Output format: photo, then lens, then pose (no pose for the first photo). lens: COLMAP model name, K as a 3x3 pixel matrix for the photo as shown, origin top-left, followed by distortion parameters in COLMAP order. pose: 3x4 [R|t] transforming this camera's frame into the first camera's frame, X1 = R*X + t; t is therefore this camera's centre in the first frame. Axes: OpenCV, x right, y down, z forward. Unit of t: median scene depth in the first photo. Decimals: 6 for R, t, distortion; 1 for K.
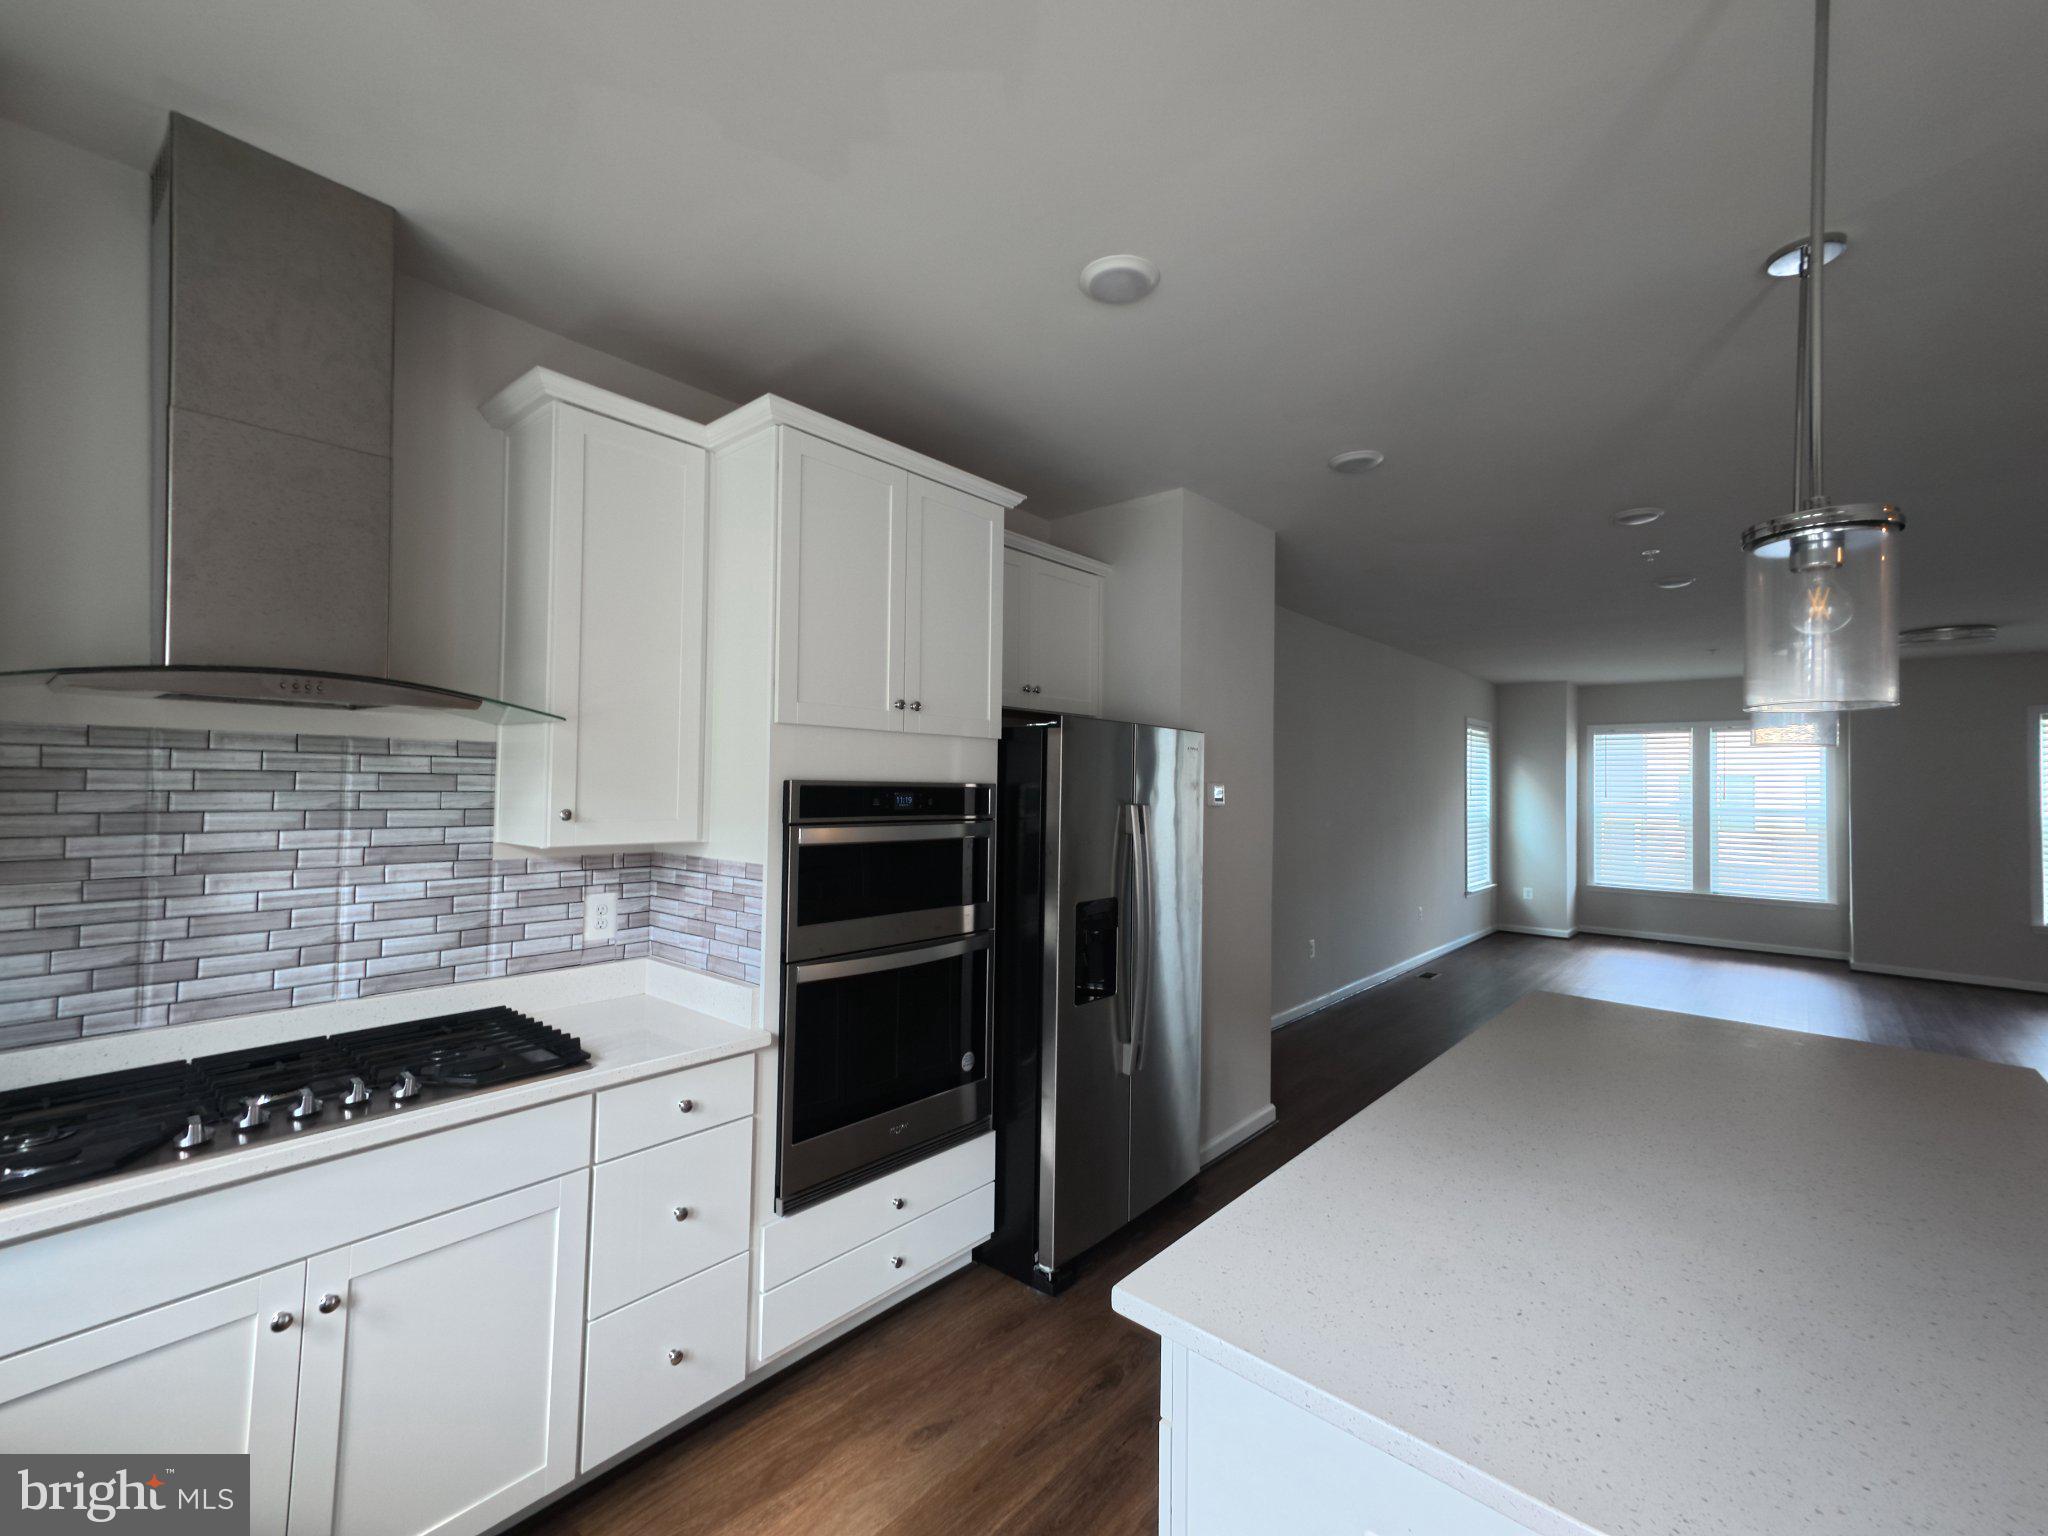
lens RADIAL K [[875.3, 0, 1021.3], [0, 875.3, 766.2], [0, 0, 1]] dist [0.030600, 0.001863]
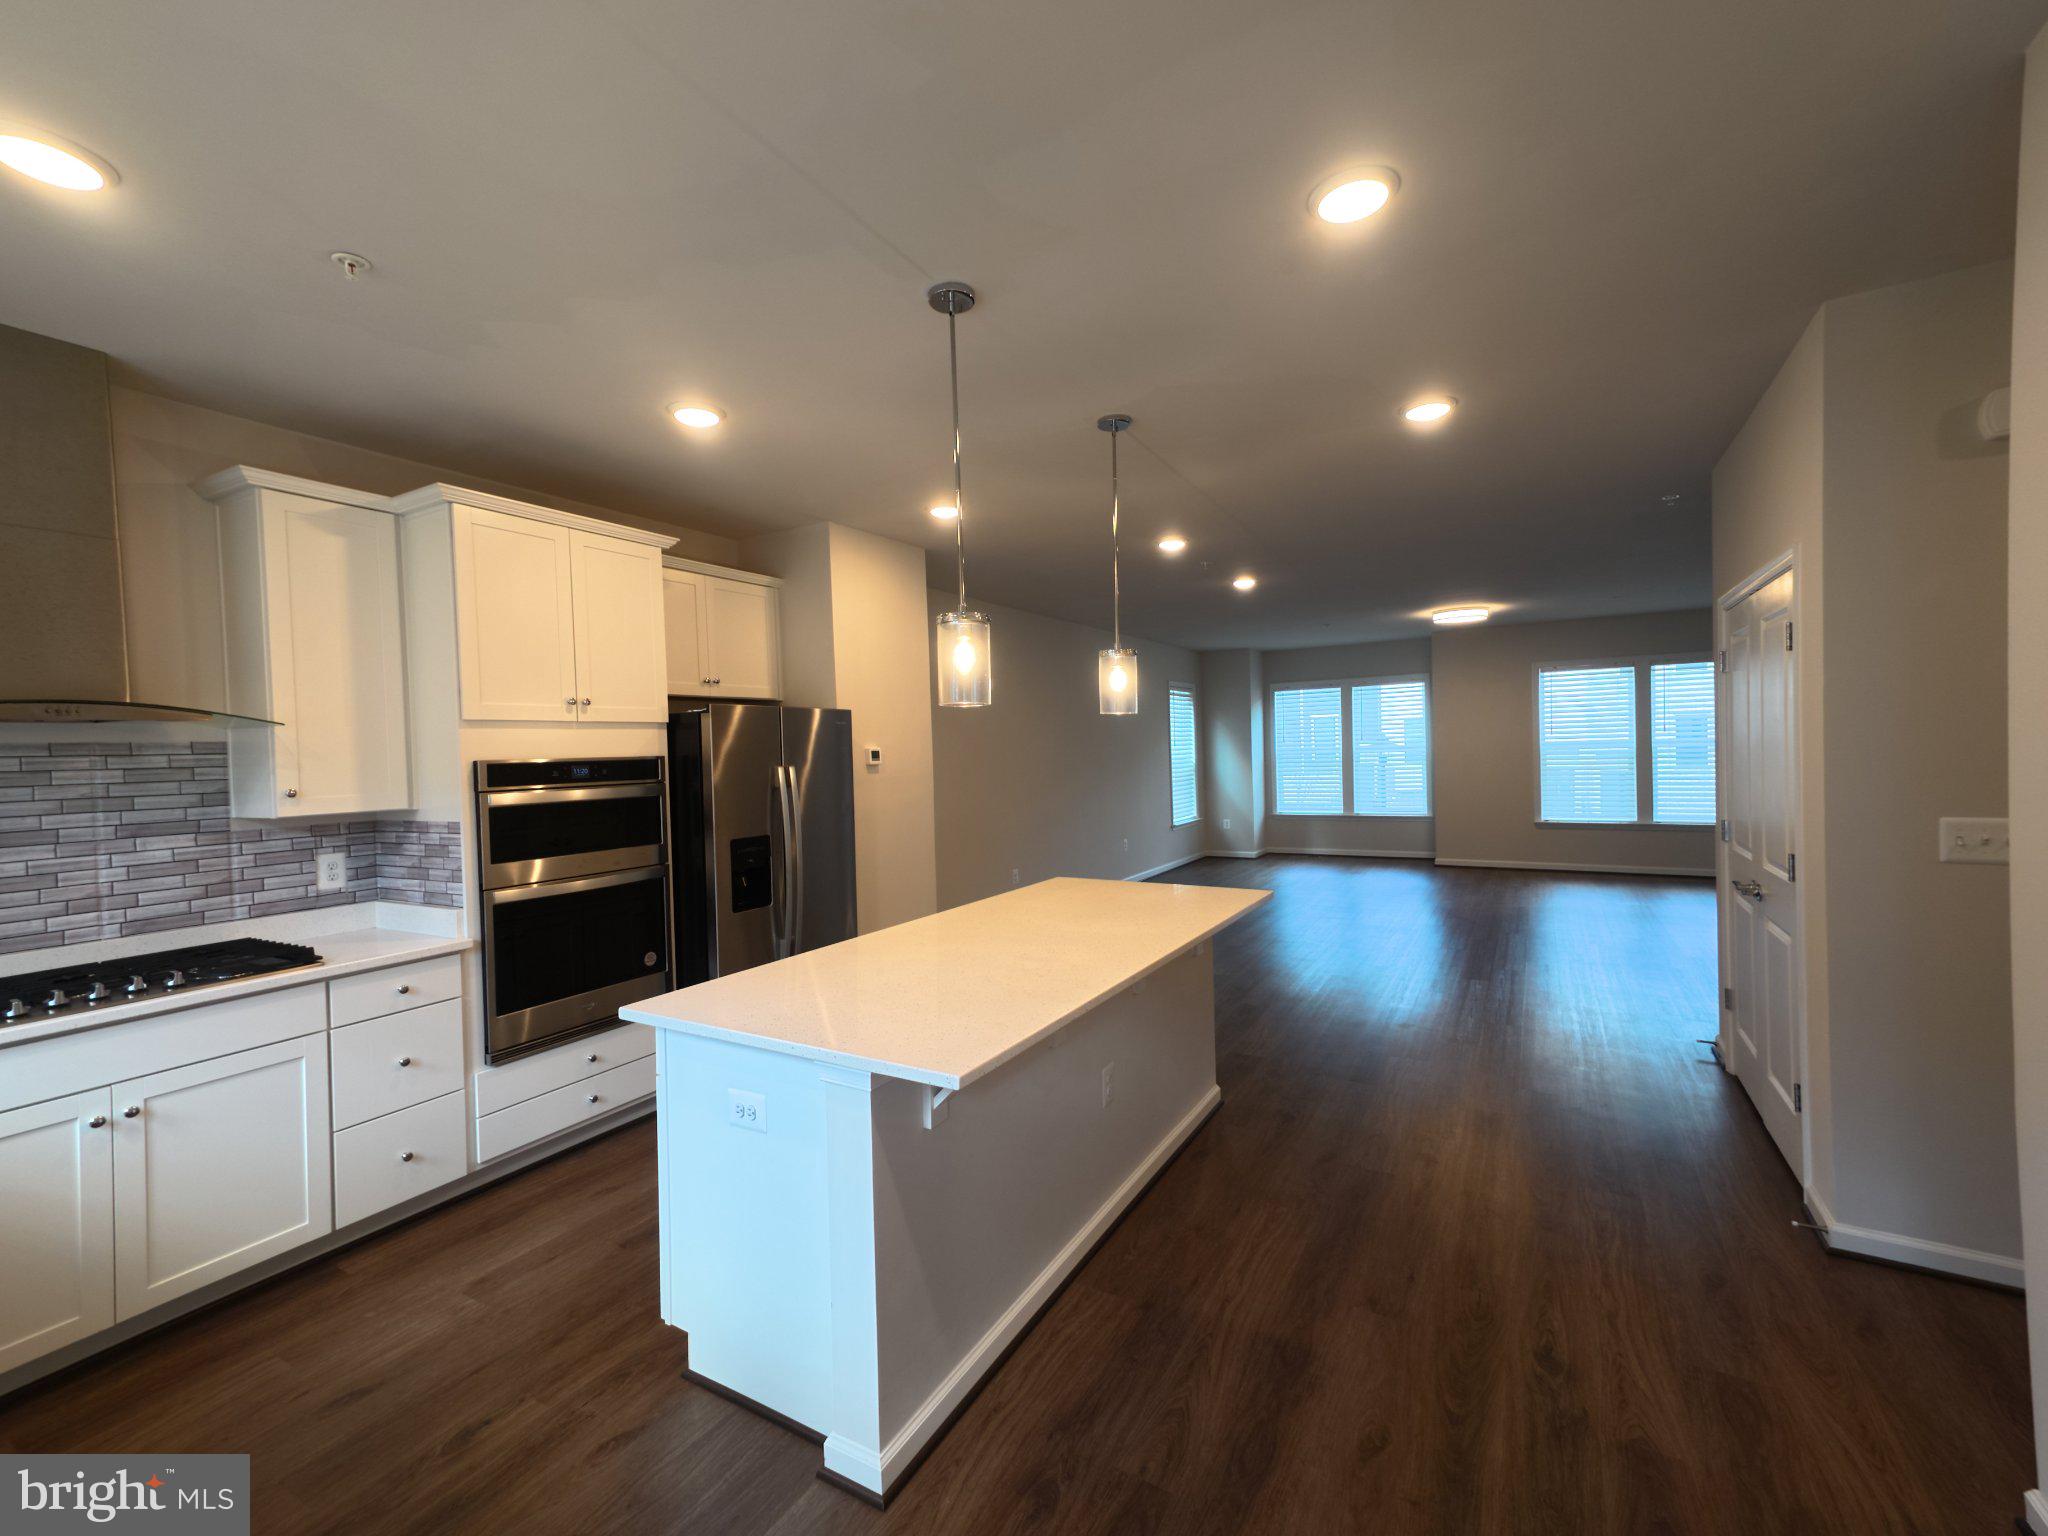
lens RADIAL K [[875.3, 0, 1023.9], [0, 875.3, 766.7], [0, 0, 1]] dist [0.030600, 0.001863]
pose [[0.980584, -0.047770, 0.190193, 0.317264], [0.039946, 0.998199, 0.044763, -0.002609], [-0.191988, -0.036296, 0.980726, -0.543691]]
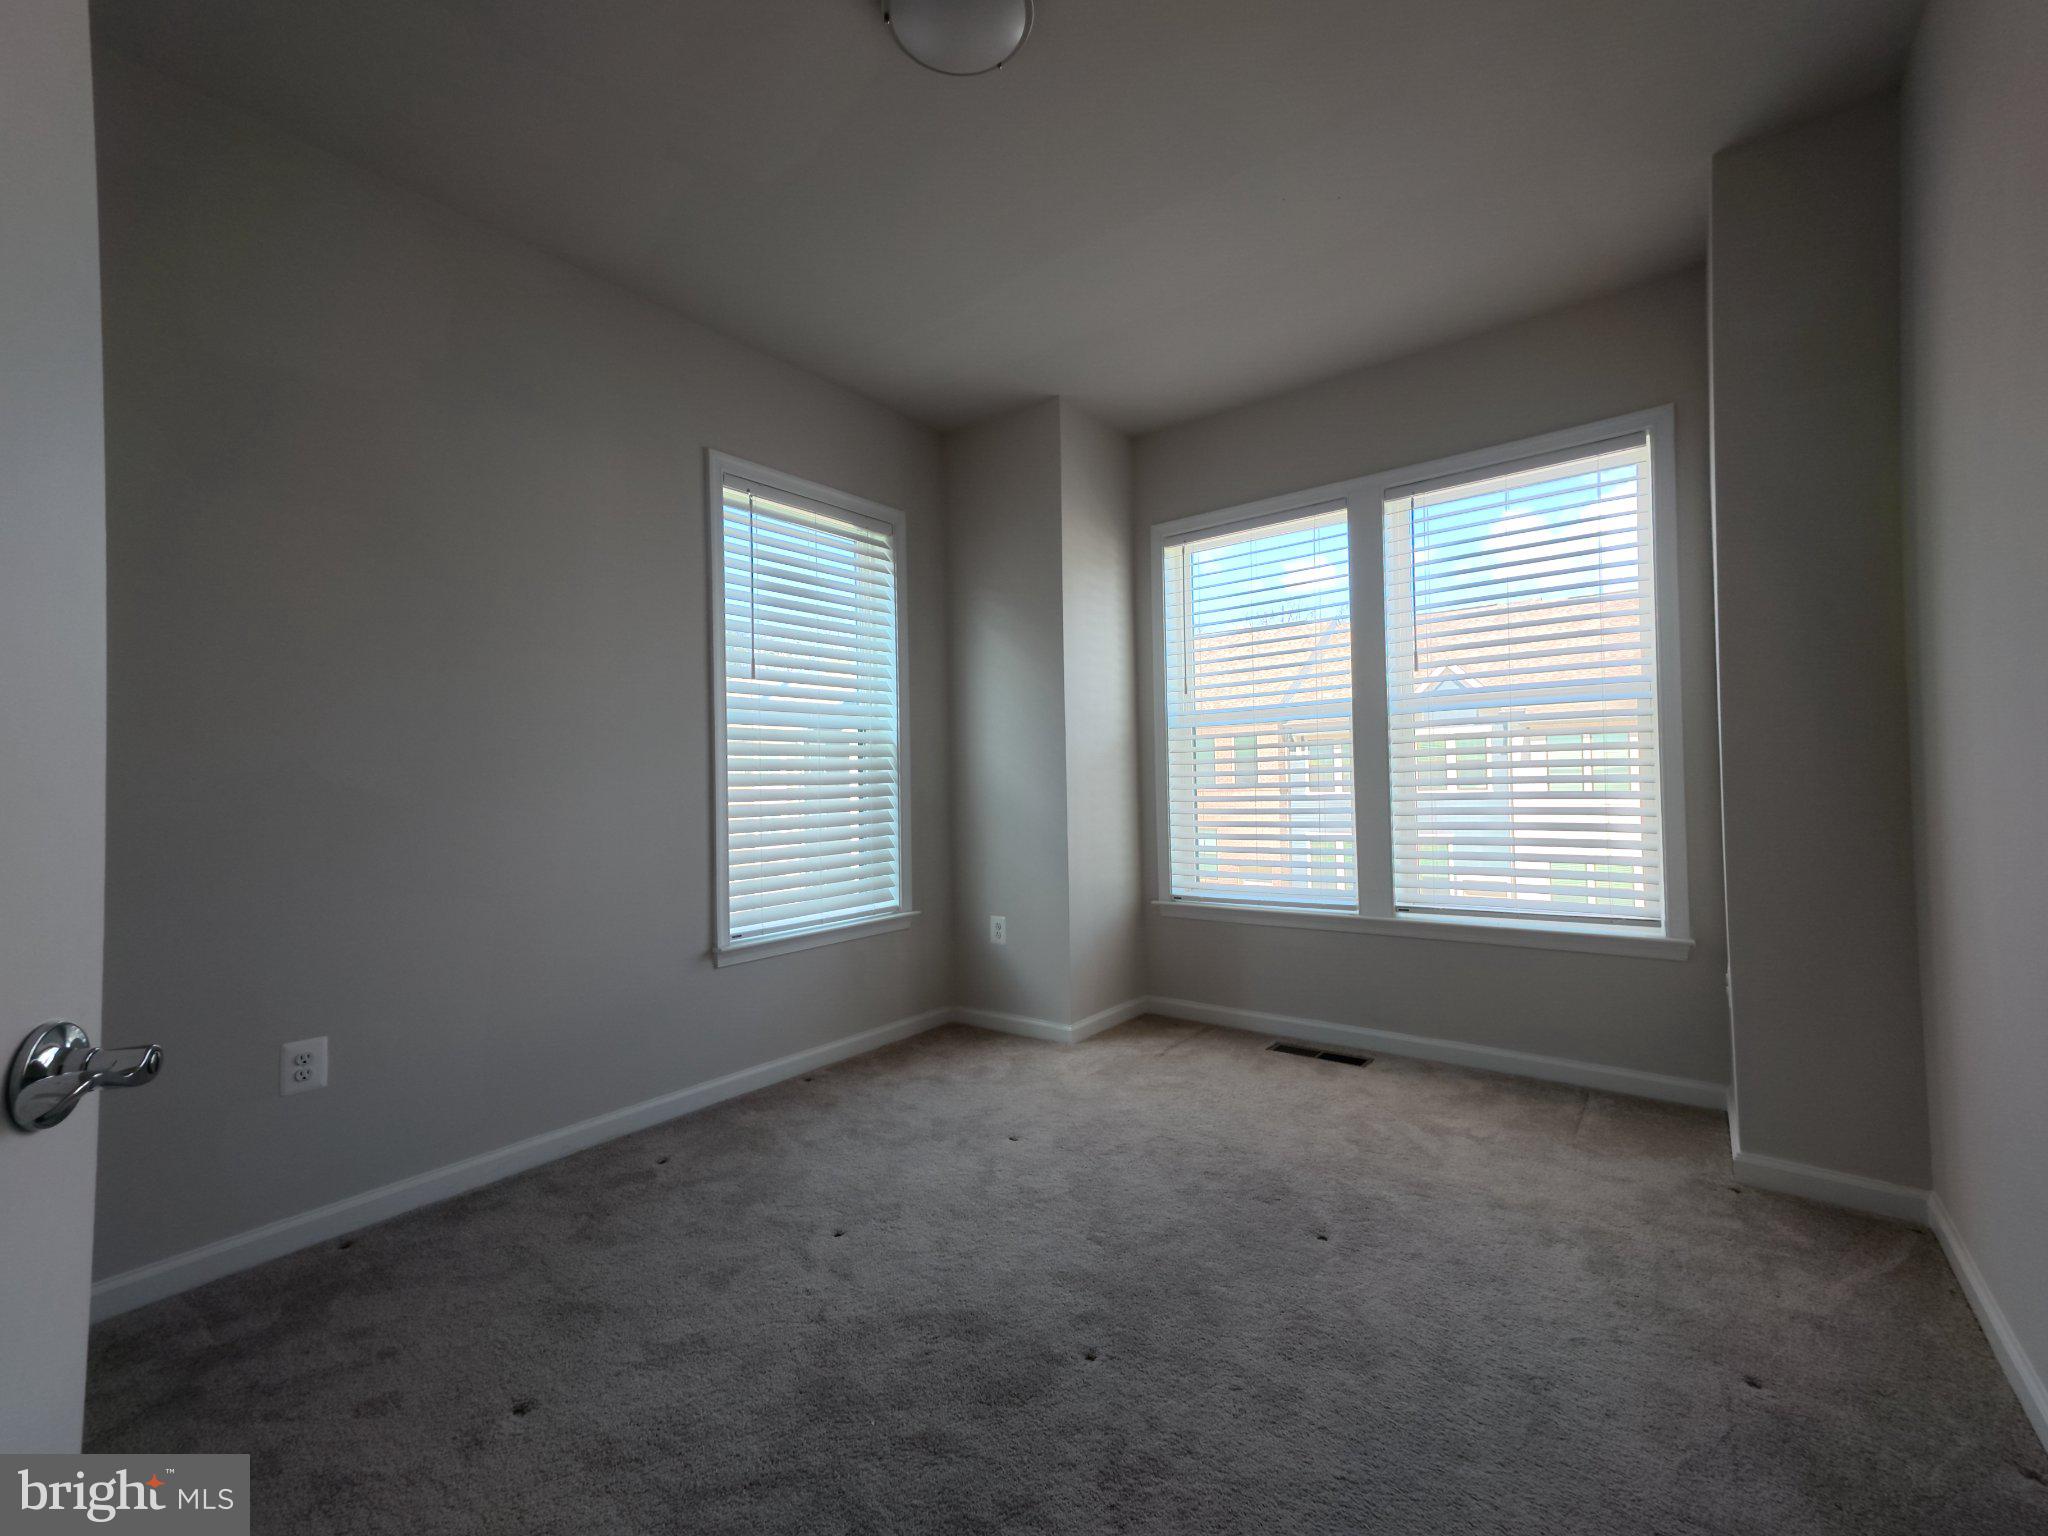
lens RADIAL K [[875.3, 0, 1037.5], [0, 875.3, 762.0], [0, 0, 1]] dist [0.030600, 0.001863]
pose [[0.997459, -0.036827, 0.060982, 2.437480], [0.037485, 0.999250, -0.009696, 0.306151], [-0.060579, 0.011957, 0.998092, 2.563828]]
